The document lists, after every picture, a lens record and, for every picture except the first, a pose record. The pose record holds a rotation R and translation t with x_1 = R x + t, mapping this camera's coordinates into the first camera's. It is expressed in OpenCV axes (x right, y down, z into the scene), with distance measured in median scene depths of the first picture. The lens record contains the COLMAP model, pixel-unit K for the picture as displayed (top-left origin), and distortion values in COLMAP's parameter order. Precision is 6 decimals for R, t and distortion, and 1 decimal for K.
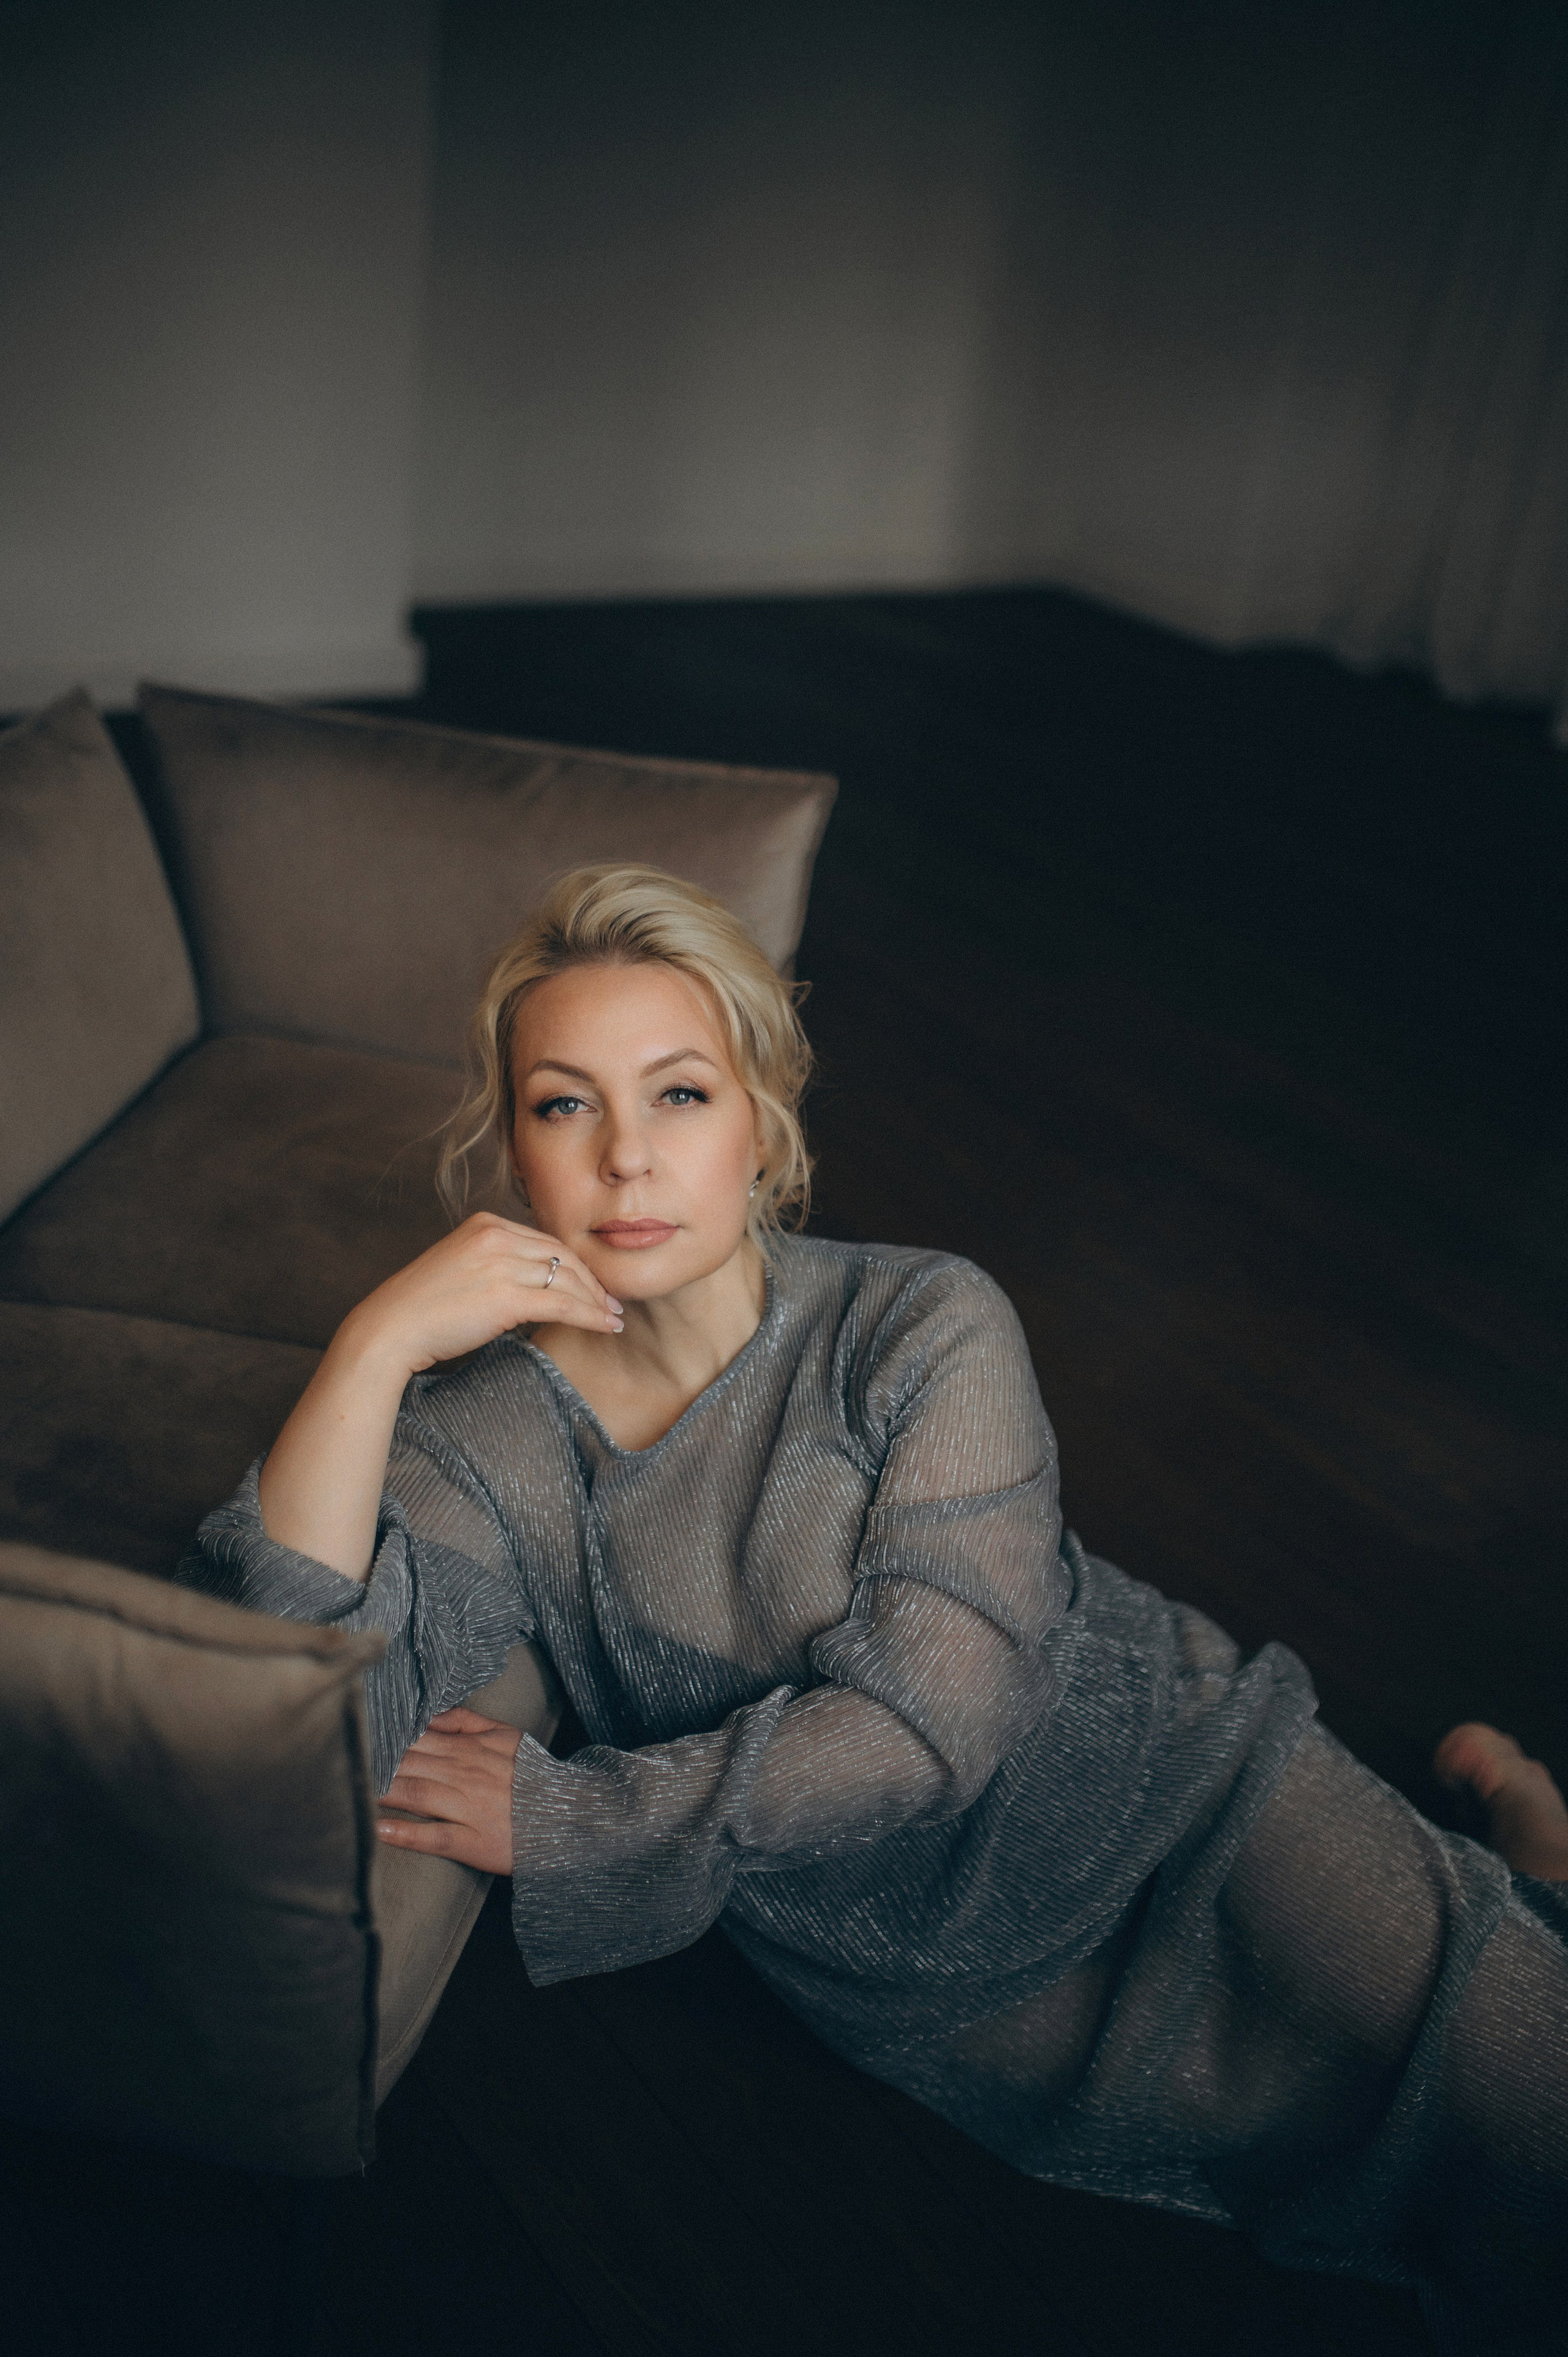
lens RADIAL K [[2286.9, 0, 786.5], [0, 2286.9, 1175.5], [0, 0, 1]] dist [-0.013910, -0.006948]
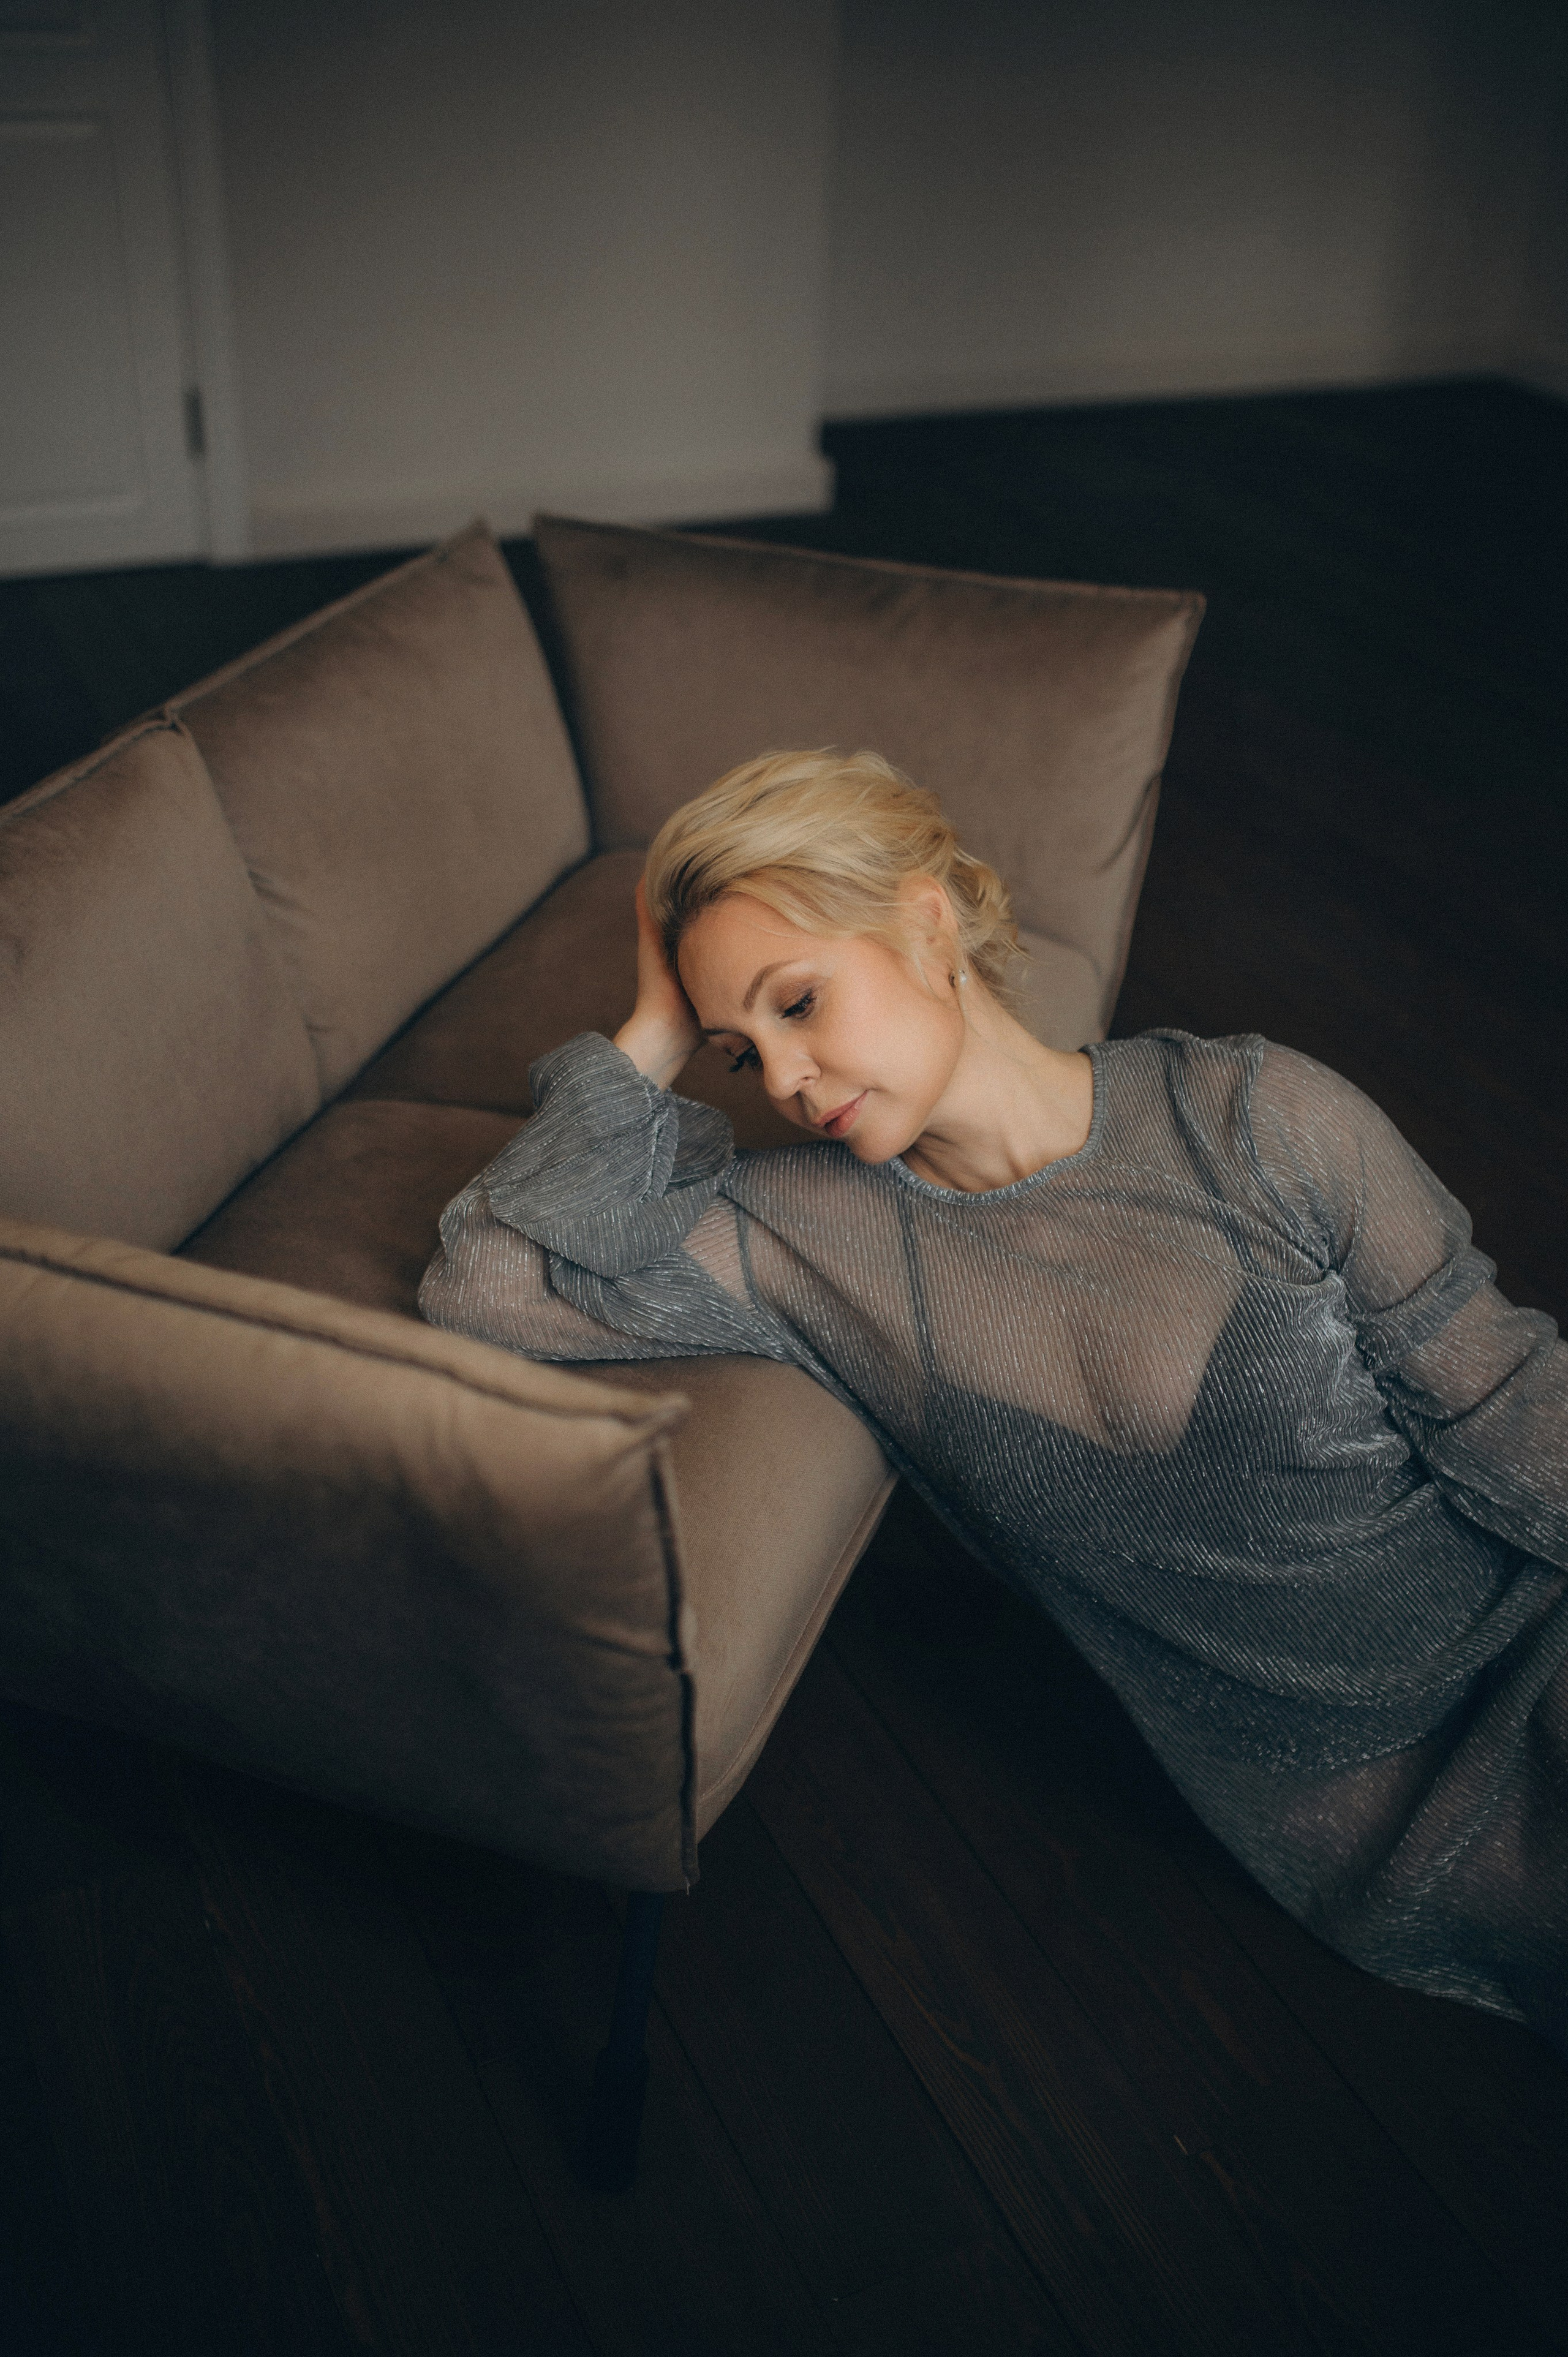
lens RADIAL K [[2286.9, 0, 786.5], [0, 2286.9, 1175.5], [0, 0, 1]] dist [-0.013910, -0.006948]
pose [[0.982451, 0.028833, -0.184280, 0.053285], [-0.014016, 0.996599, 0.081209, 0.000673], [0.185995, -0.077201, 0.979513, -0.047197]]
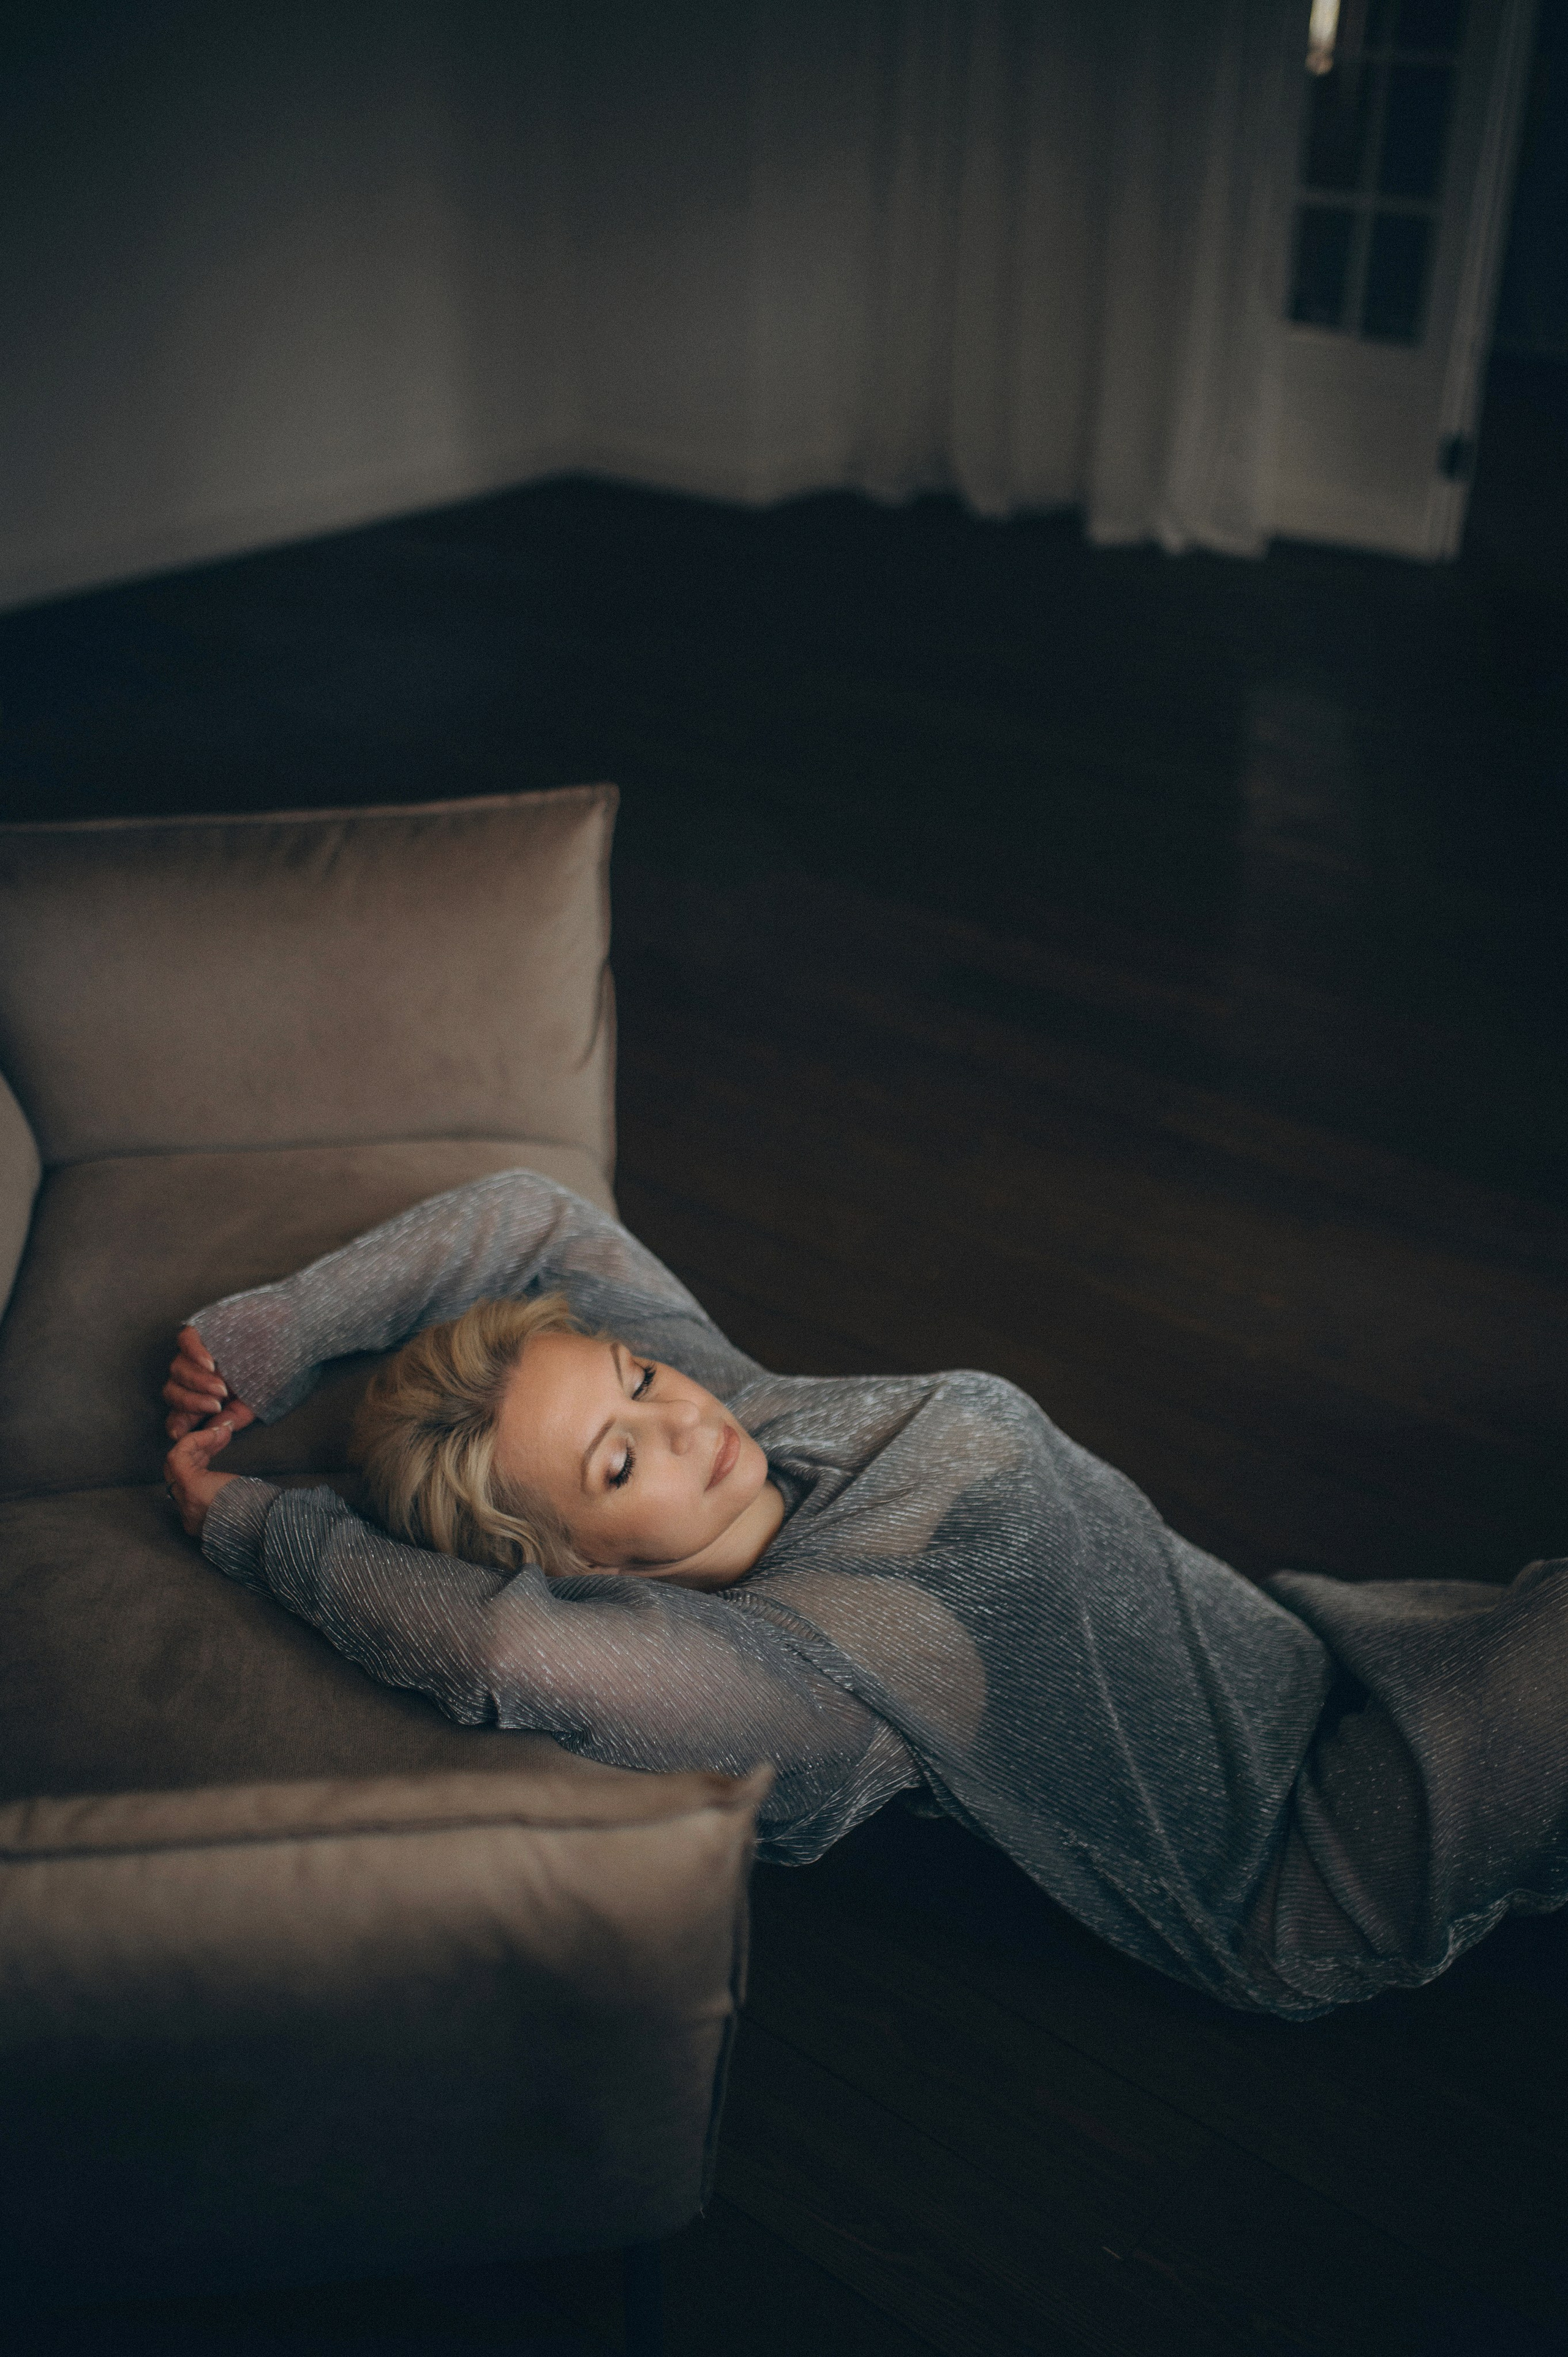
lens RADIAL K [[2286.9, 0, 786.5], [0, 2286.9, 1175.5], [0, 0, 1]] dist [-0.013910, -0.006948]
pose [[0.953390, -0.239698, 0.183280, -0.219505], [0.226447, 0.969818, 0.090417, -0.127004], [-0.199421, -0.044699, 0.978894, -0.050716]]
